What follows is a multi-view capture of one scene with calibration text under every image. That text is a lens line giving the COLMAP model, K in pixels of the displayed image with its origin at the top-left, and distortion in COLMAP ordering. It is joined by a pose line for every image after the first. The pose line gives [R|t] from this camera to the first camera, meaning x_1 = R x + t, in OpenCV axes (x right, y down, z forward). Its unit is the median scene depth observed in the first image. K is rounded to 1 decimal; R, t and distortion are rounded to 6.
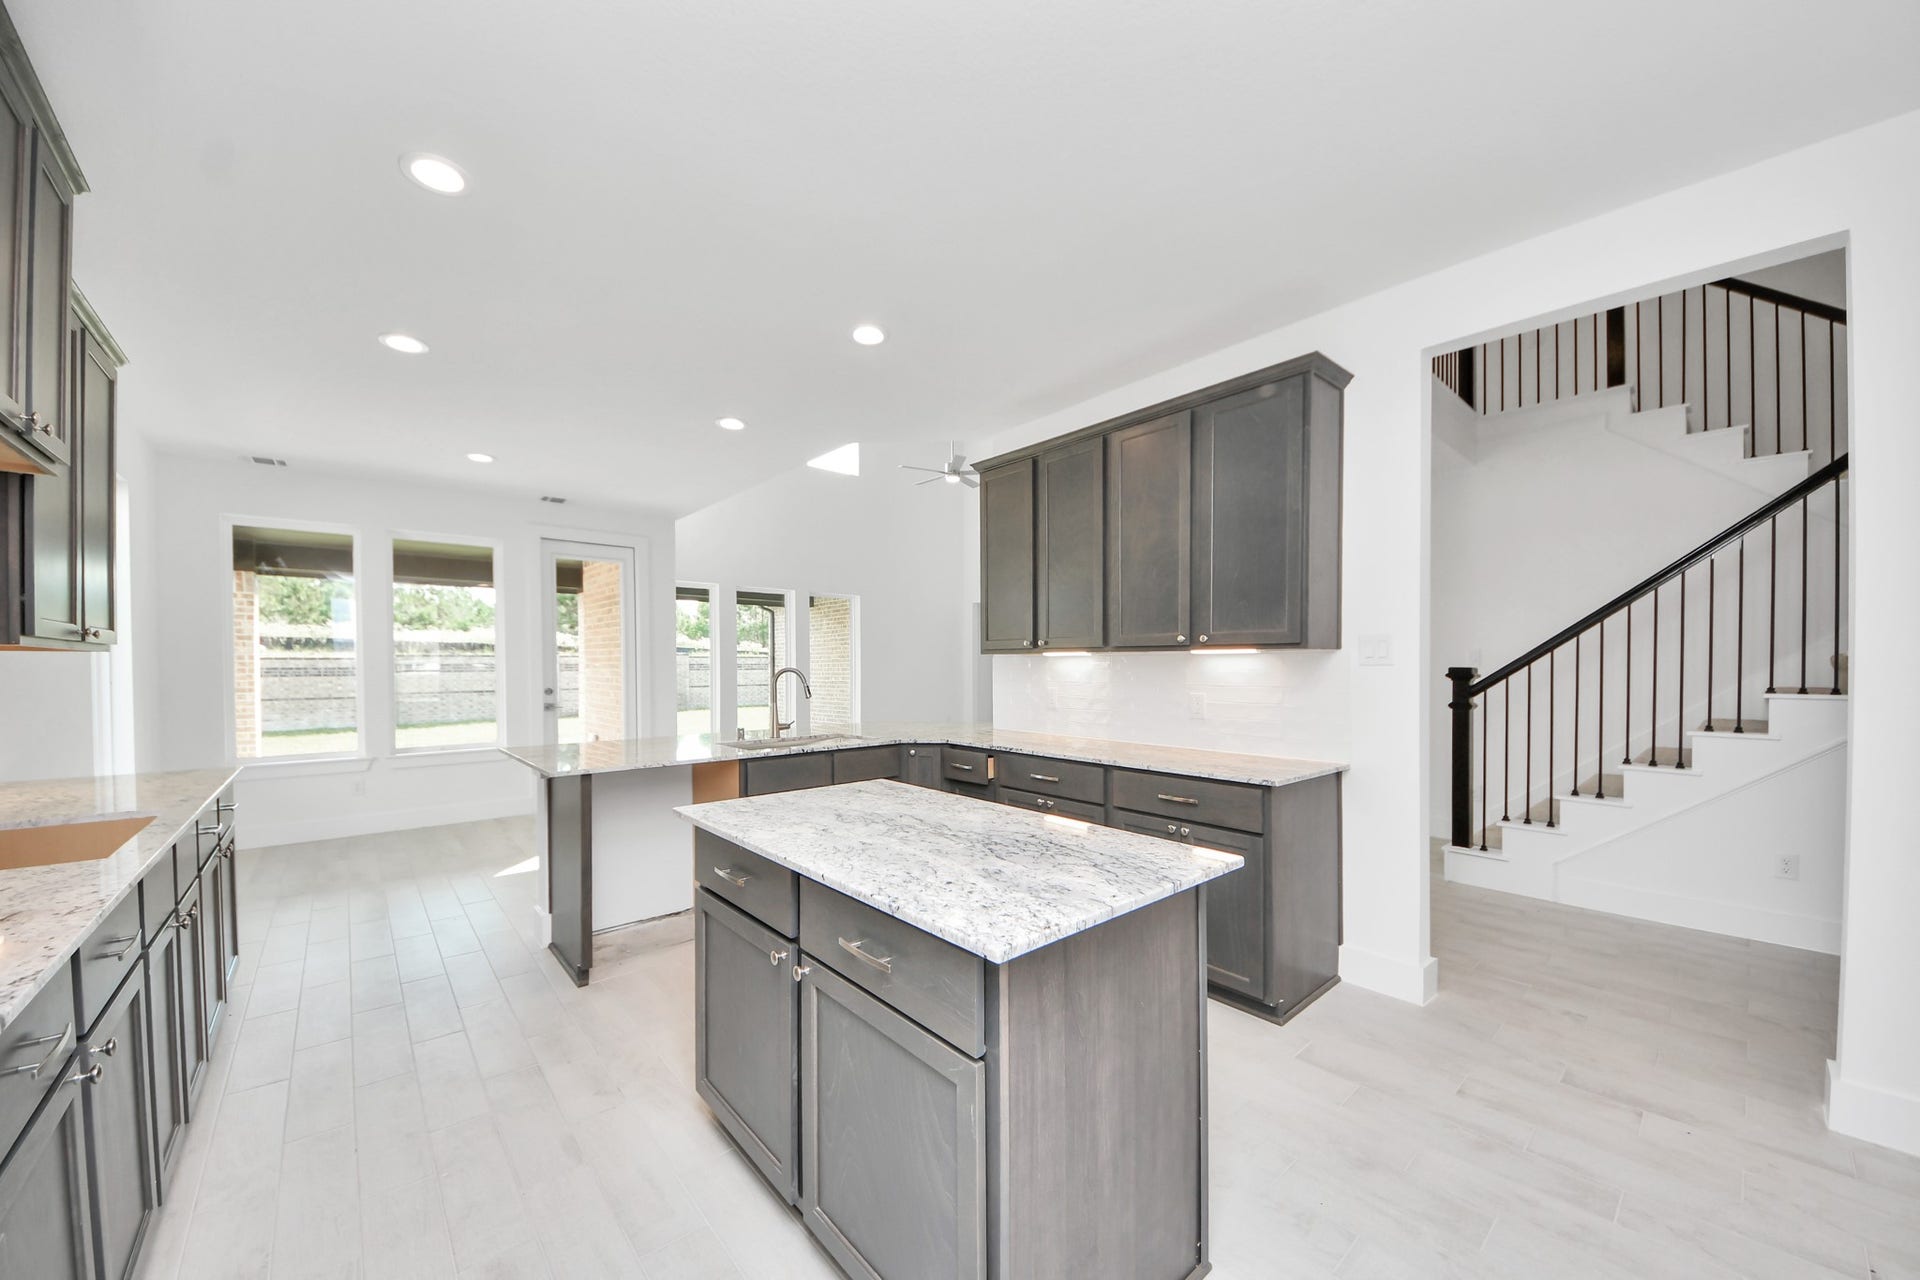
lens RADIAL K [[689.2, 0, 952.1], [0, 689.2, 671.1], [0, 0, 1]] dist [-0.003279, -0.006074]
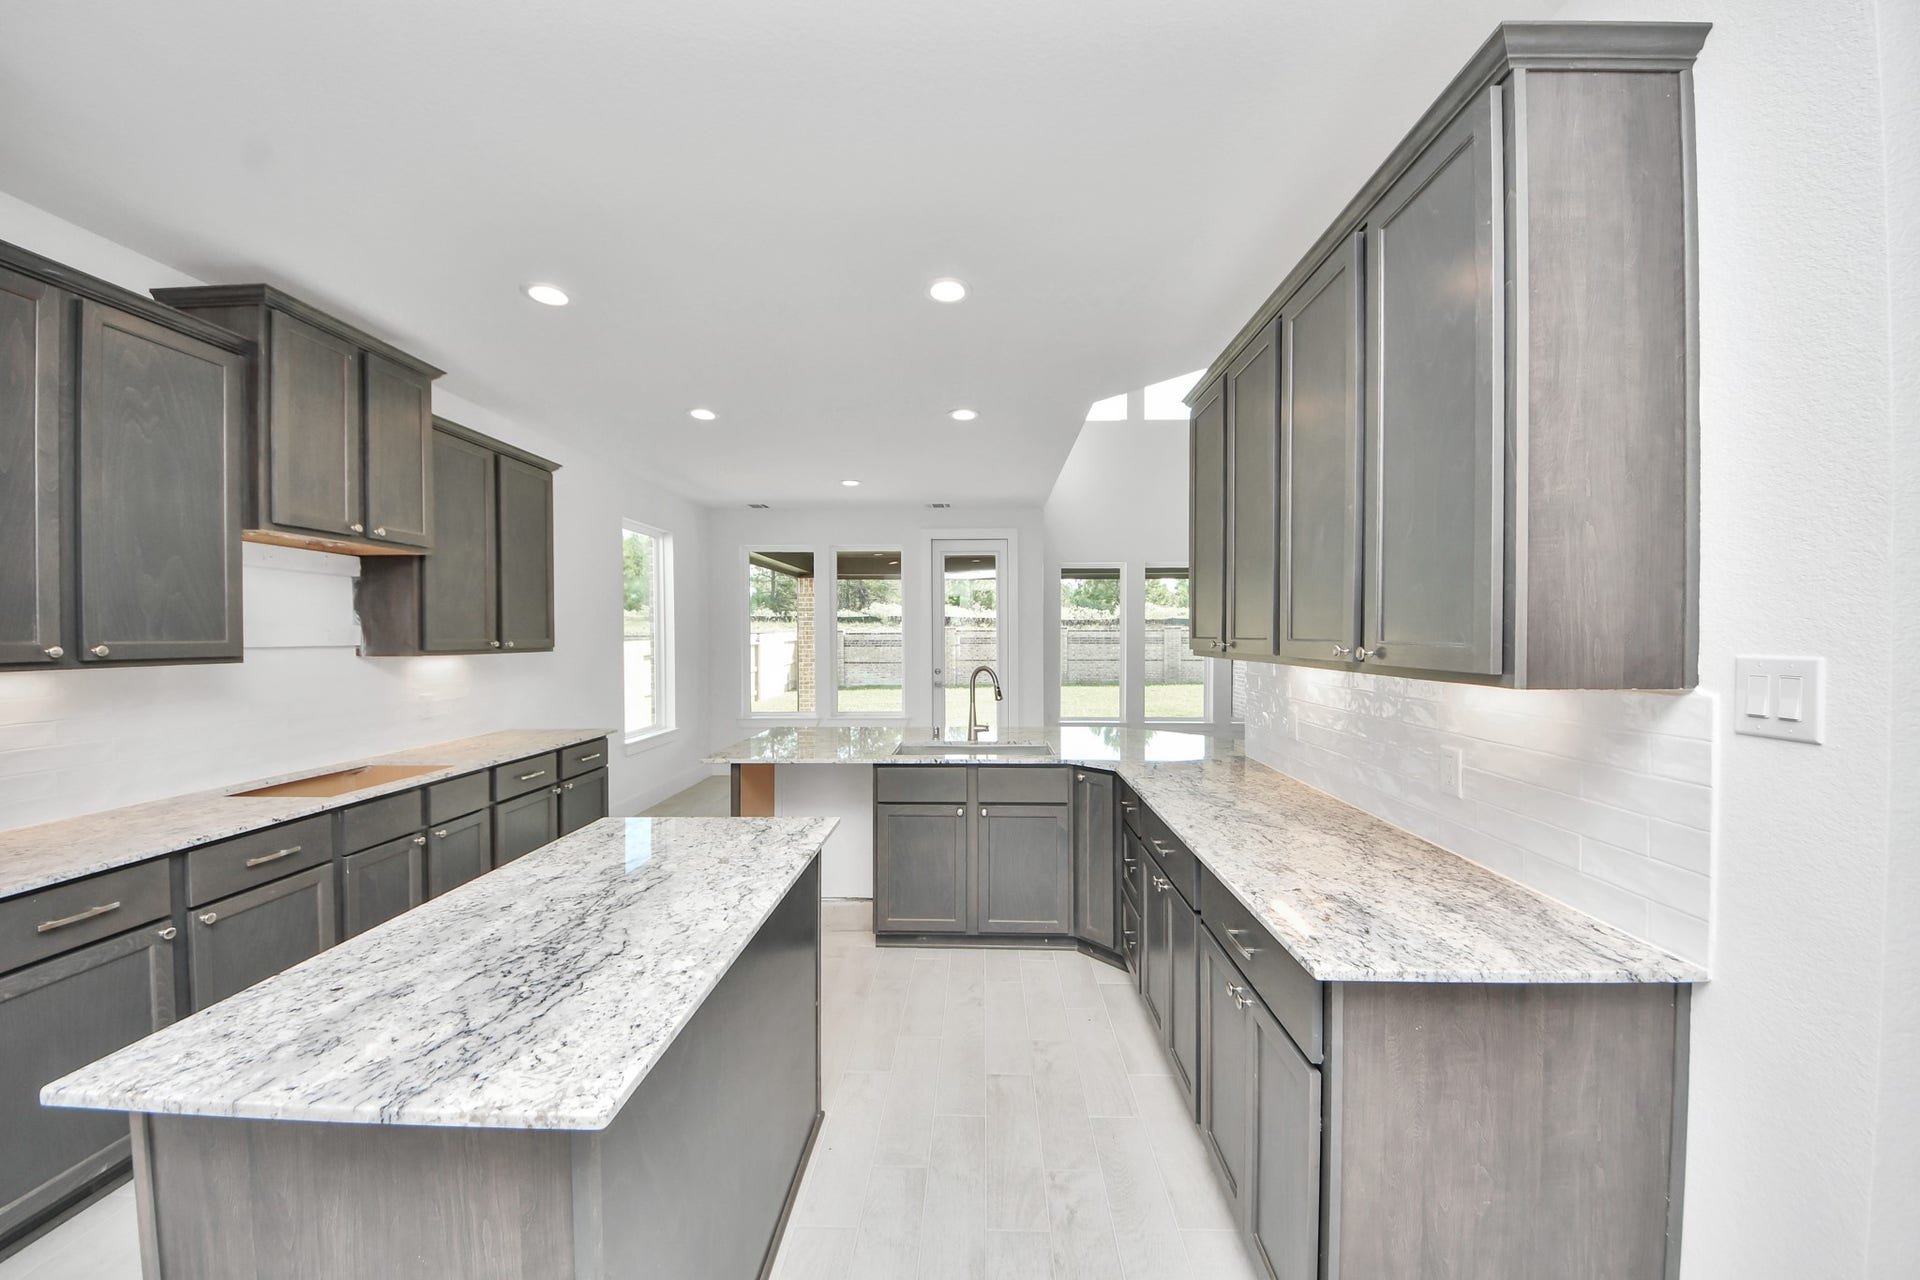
lens RADIAL K [[689.2, 0, 960.0], [0, 689.2, 652.3], [0, 0, 1]] dist [-0.003279, -0.006074]
pose [[0.741993, 0.020740, -0.670086, 0.475888], [-0.007633, 0.999718, 0.022491, -0.059873], [0.670364, -0.011573, 0.741942, 0.368597]]
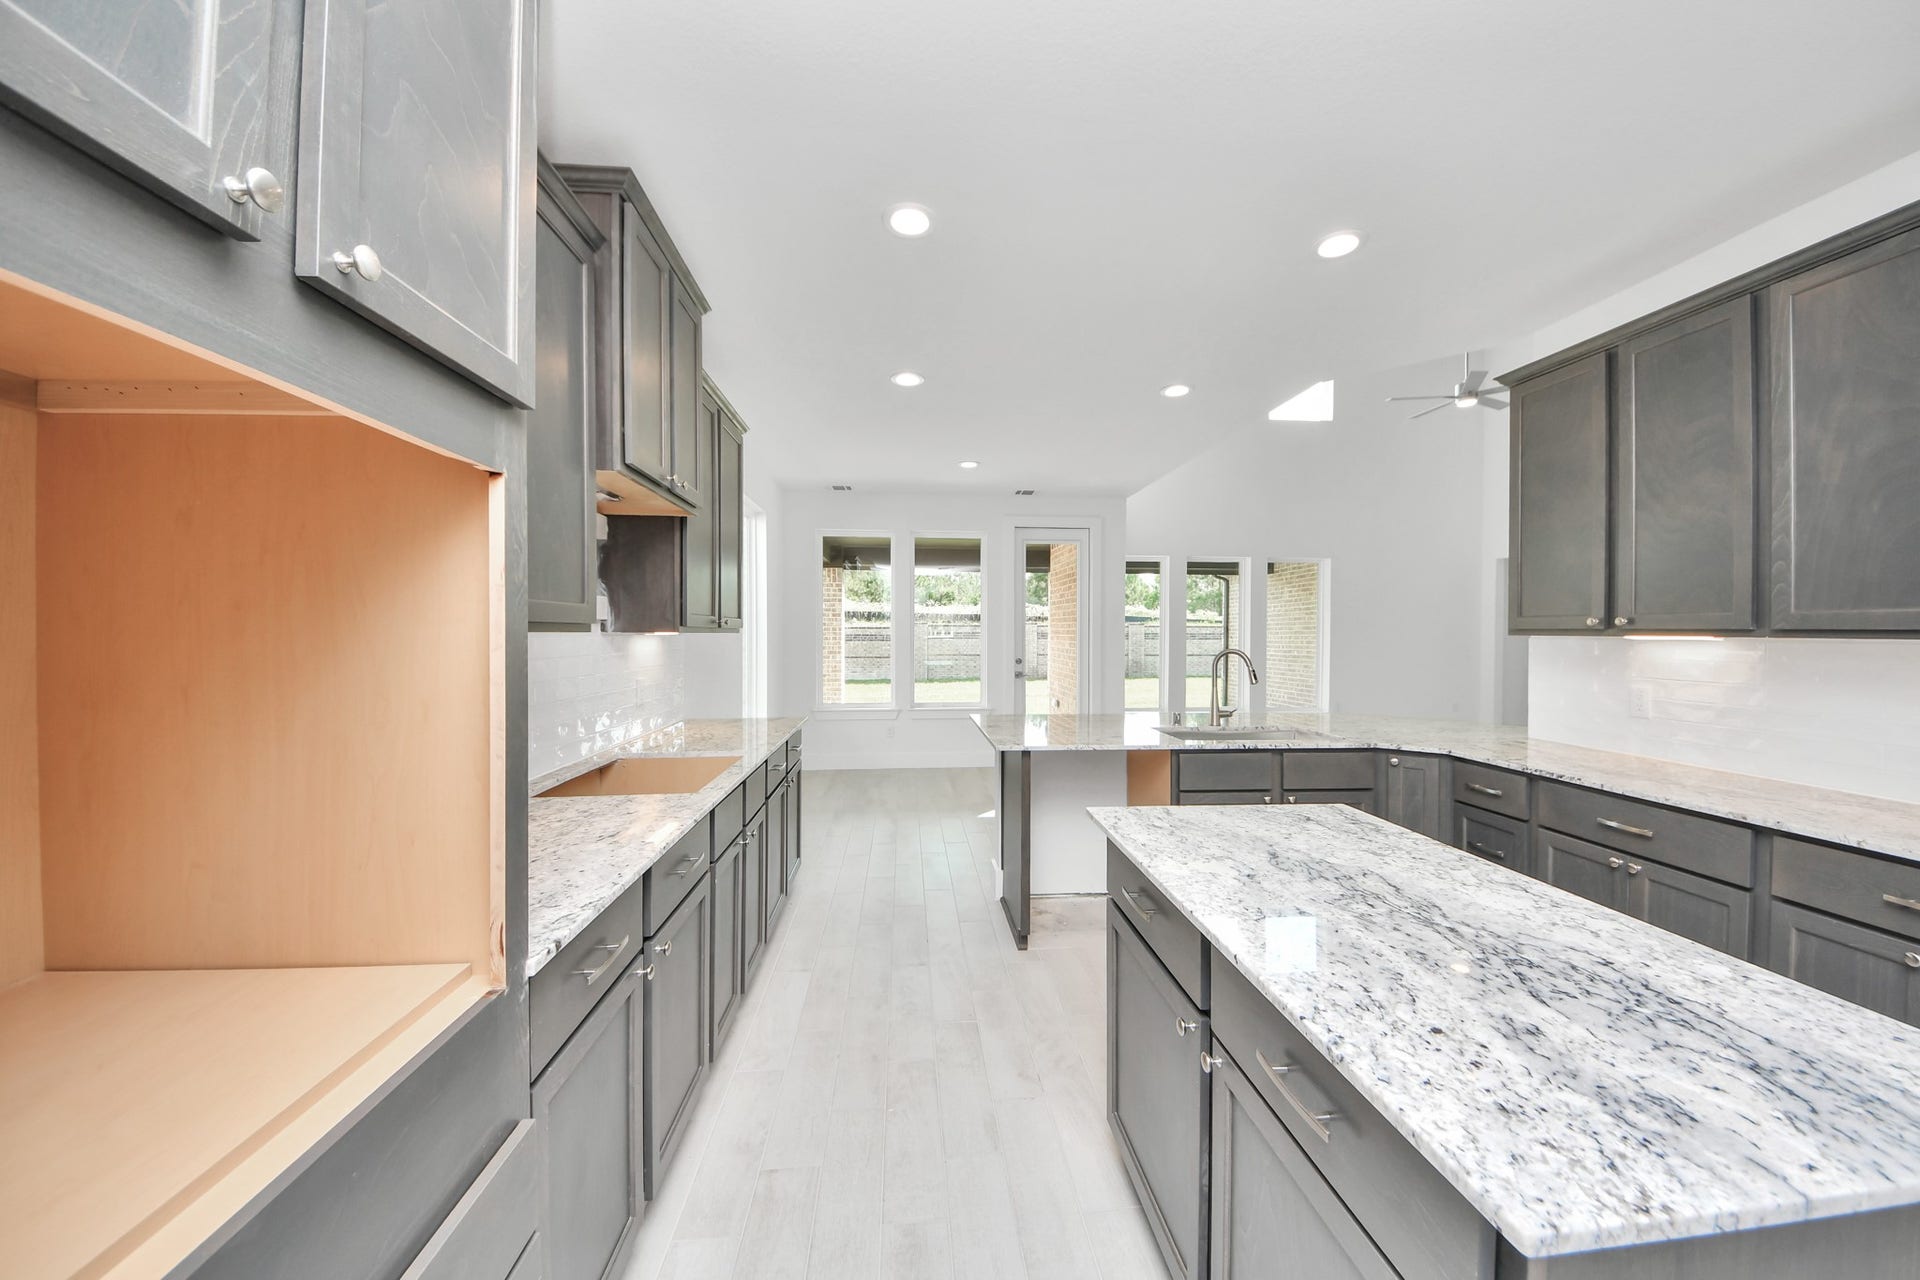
lens RADIAL K [[689.2, 0, 956.1], [0, 689.2, 644.5], [0, 0, 1]] dist [-0.003279, -0.006074]
pose [[0.804622, 0.014609, -0.593607, 0.003880], [-0.009514, 0.999886, 0.011712, -0.024134], [0.593711, -0.003776, 0.804670, 0.089131]]
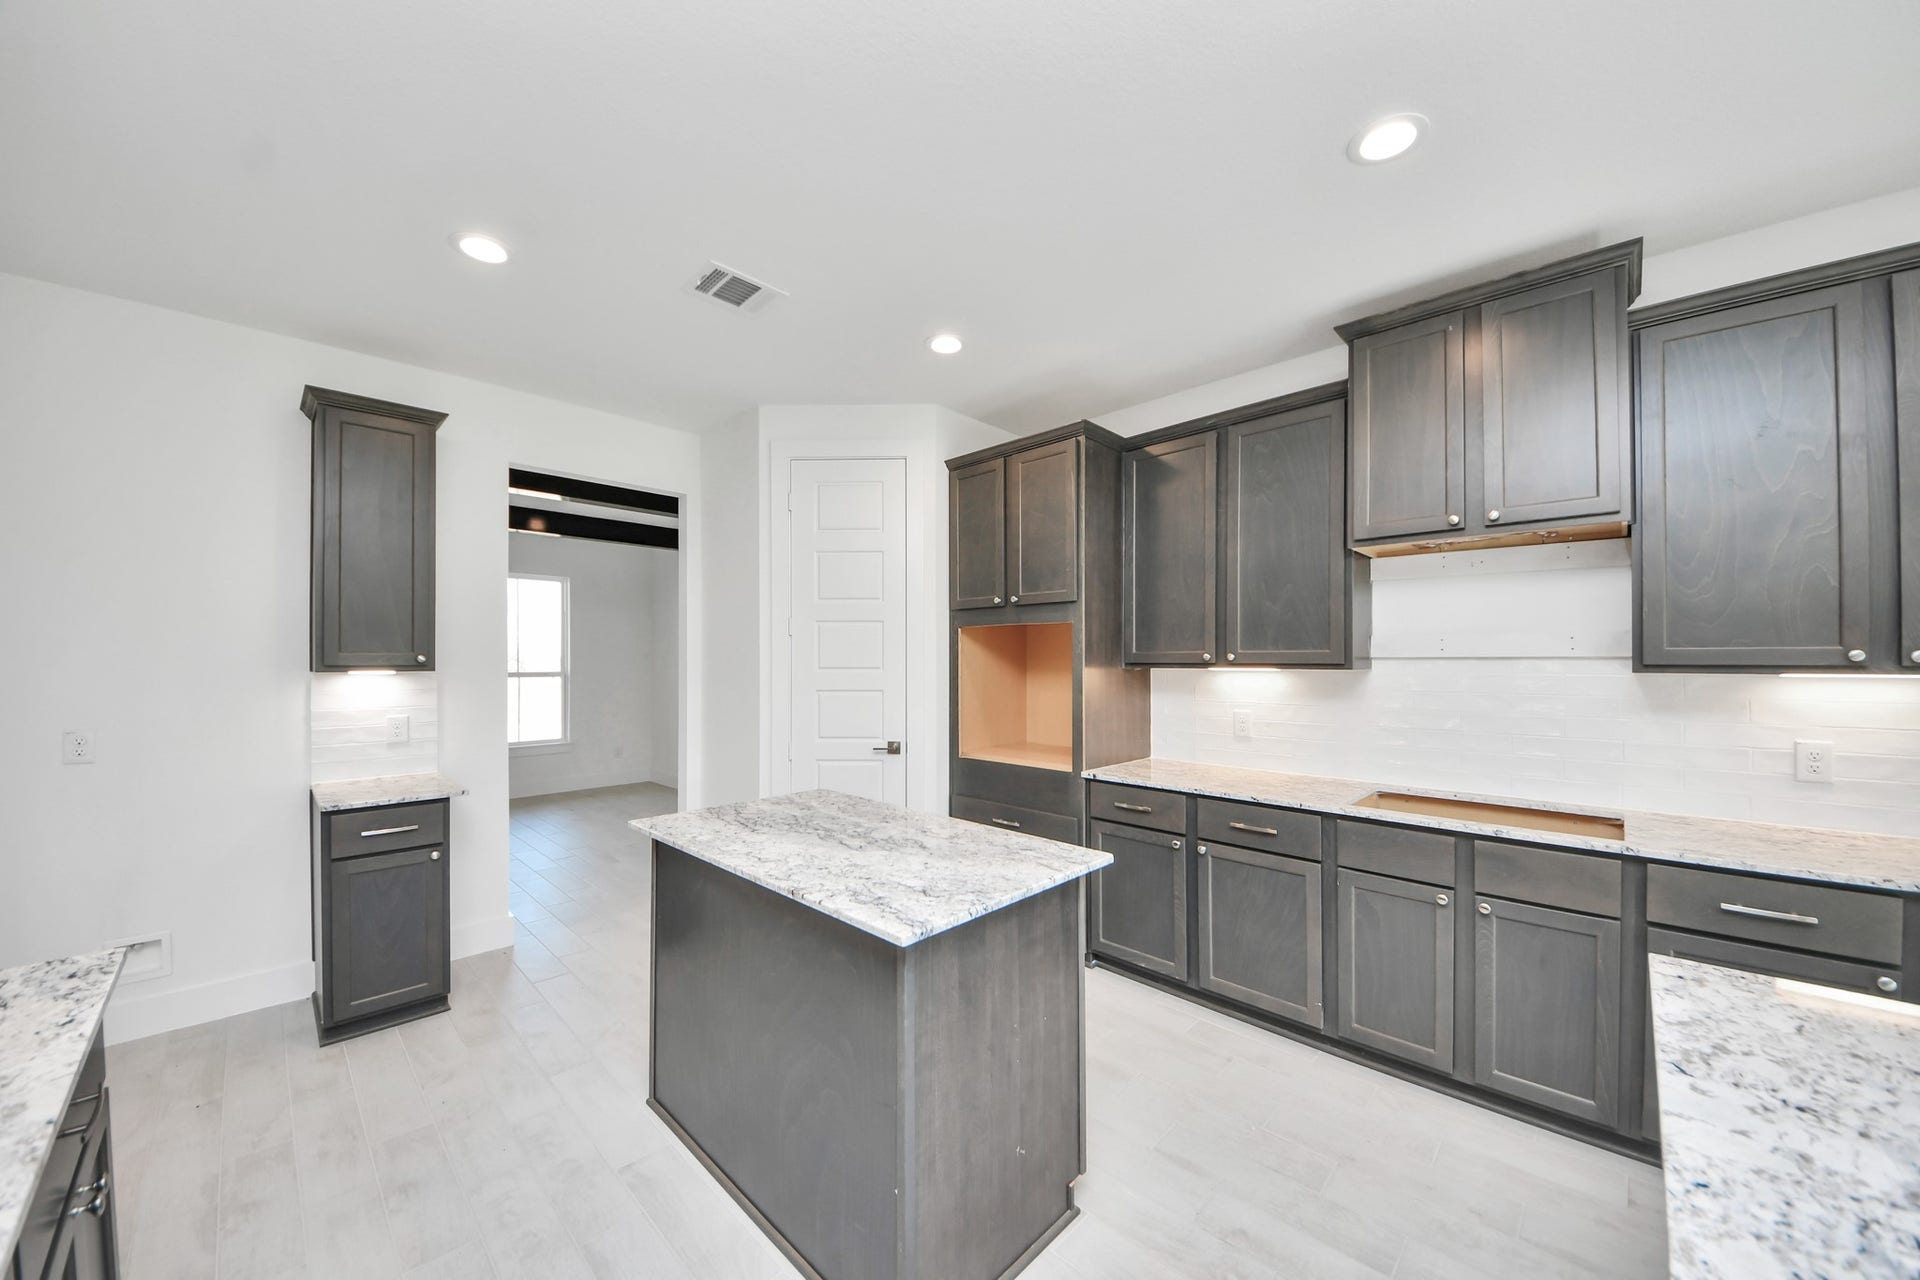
lens RADIAL K [[689.2, 0, 975.4], [0, 689.2, 655.6], [0, 0, 1]] dist [-0.003279, -0.006074]
pose [[-0.994623, 0.004070, -0.103482, -0.083767], [0.003984, 0.999992, 0.001041, -0.044801], [0.103485, 0.000624, -0.994631, 1.221680]]
